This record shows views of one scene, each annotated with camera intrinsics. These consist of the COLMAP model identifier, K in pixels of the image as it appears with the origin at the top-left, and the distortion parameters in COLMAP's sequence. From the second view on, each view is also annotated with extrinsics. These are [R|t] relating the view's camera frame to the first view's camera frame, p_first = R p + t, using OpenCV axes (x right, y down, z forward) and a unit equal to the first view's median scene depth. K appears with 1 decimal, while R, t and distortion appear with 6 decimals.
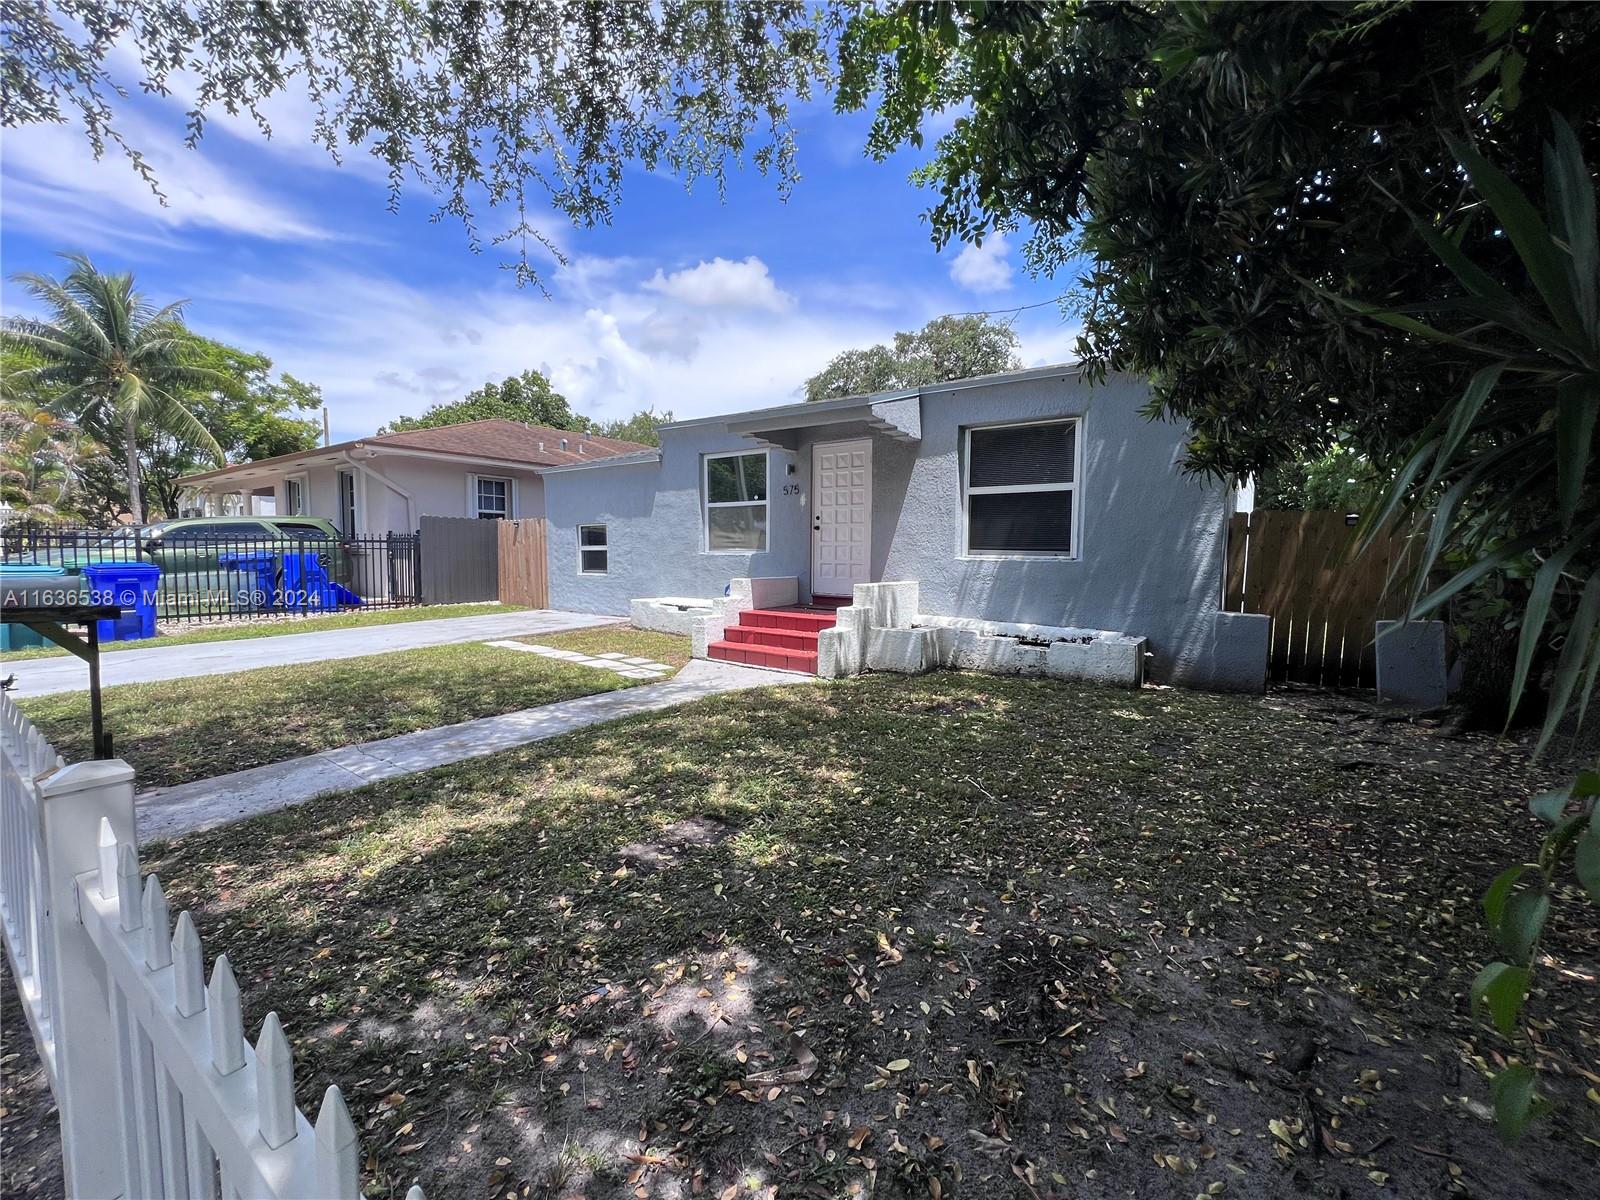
lens RADIAL K [[651.9, 0, 798.3], [0, 651.9, 603.3], [0, 0, 1]] dist [0.000609, -0.000488]
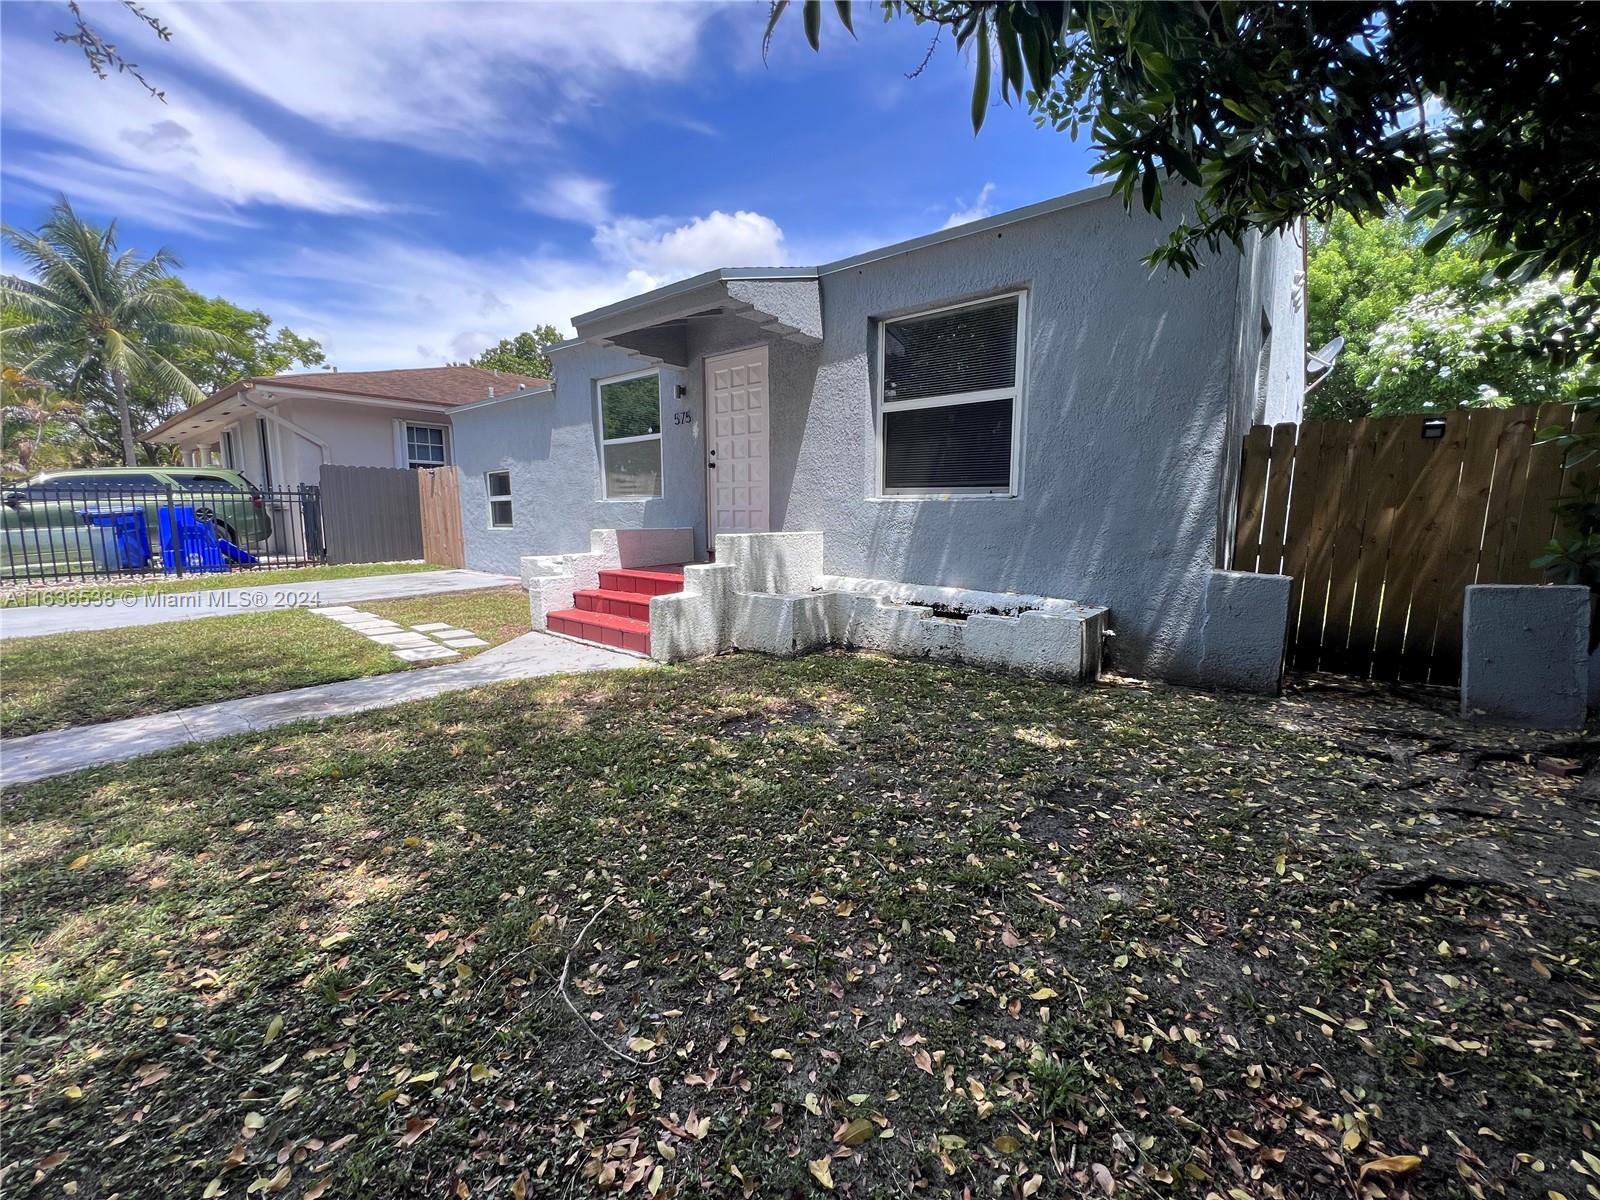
lens RADIAL K [[639.2, 0, 796.9], [0, 639.2, 597.7], [0, 0, 1]] dist [-0.004229, 0.000023]
pose [[0.997684, 0.001242, -0.068003, 0.214433], [0.002519, 0.998473, 0.055181, 0.003026], [0.067968, -0.055225, 0.996158, 0.259544]]
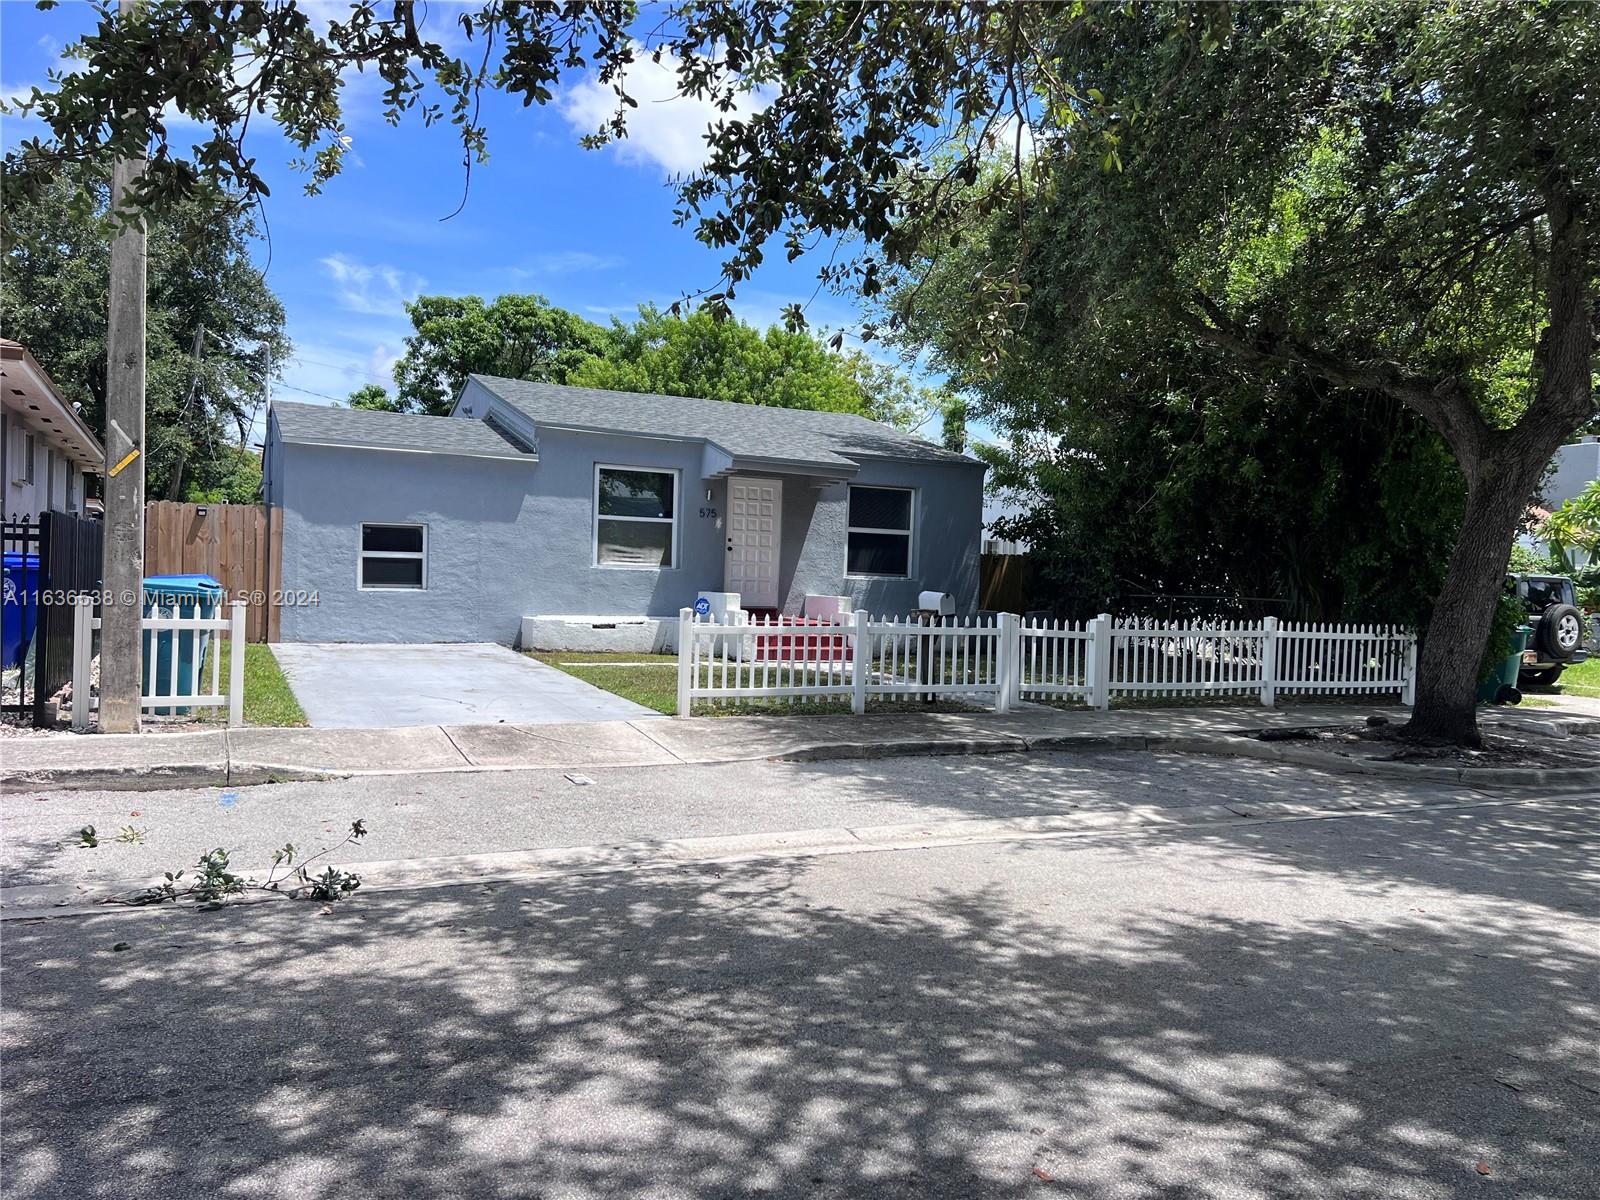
lens RADIAL K [[1175.4, 0, 800.0], [0, 1175.4, 600.0], [0, 0, 1]] dist [0.112161, -0.002506]
pose [[0.474983, -0.007529, 0.879963, -1.991716], [0.041094, 0.999062, -0.013633, 0.007563], [-0.879035, 0.042636, 0.474847, -0.088461]]
